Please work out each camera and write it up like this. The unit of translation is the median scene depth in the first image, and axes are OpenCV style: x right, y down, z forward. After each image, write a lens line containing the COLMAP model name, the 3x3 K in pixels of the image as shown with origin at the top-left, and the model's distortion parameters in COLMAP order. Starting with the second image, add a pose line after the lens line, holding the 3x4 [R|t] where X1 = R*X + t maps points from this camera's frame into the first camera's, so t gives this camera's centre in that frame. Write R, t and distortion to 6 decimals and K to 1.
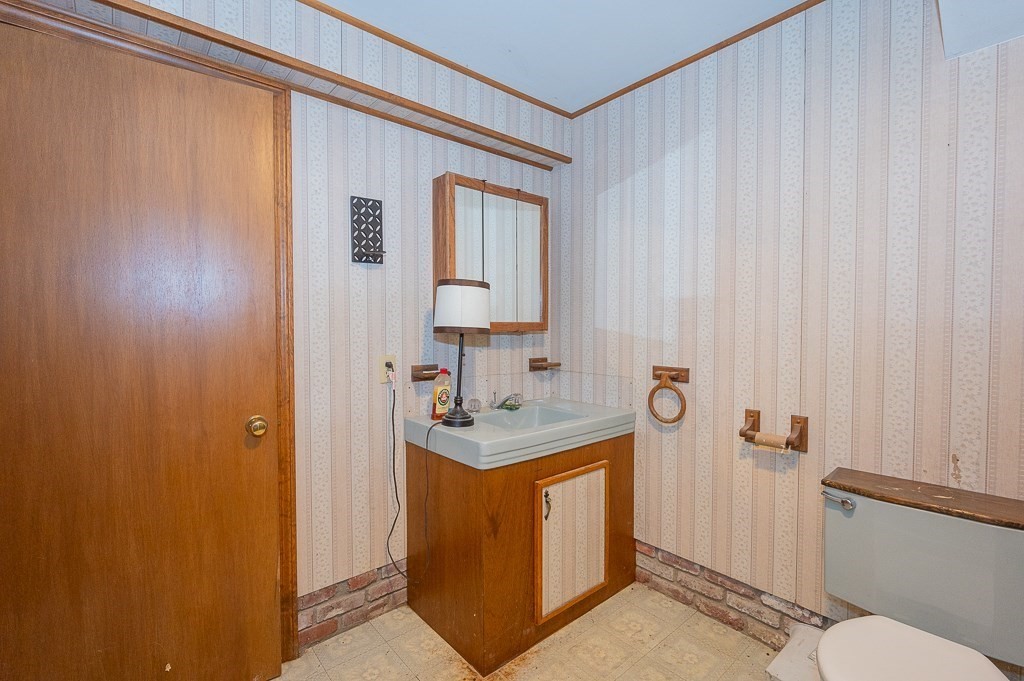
lens RADIAL K [[461.9, 0, 512.0], [0, 461.9, 340.5], [0, 0, 1]] dist [-0.000759, 0.000116]
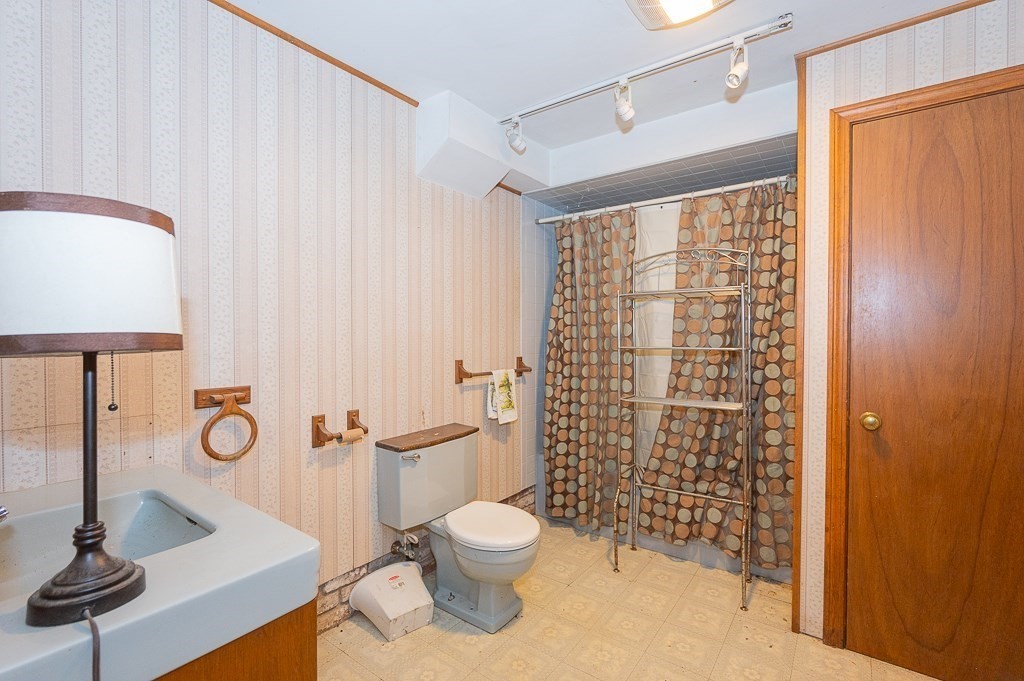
lens RADIAL K [[461.9, 0, 512.0], [0, 461.9, 340.5], [0, 0, 1]] dist [-0.000759, 0.000116]
pose [[-0.223678, -0.009195, 0.974620, -0.553690], [0.029695, 0.999427, 0.016244, -0.021365], [-0.974211, 0.032574, -0.223277, 0.747404]]
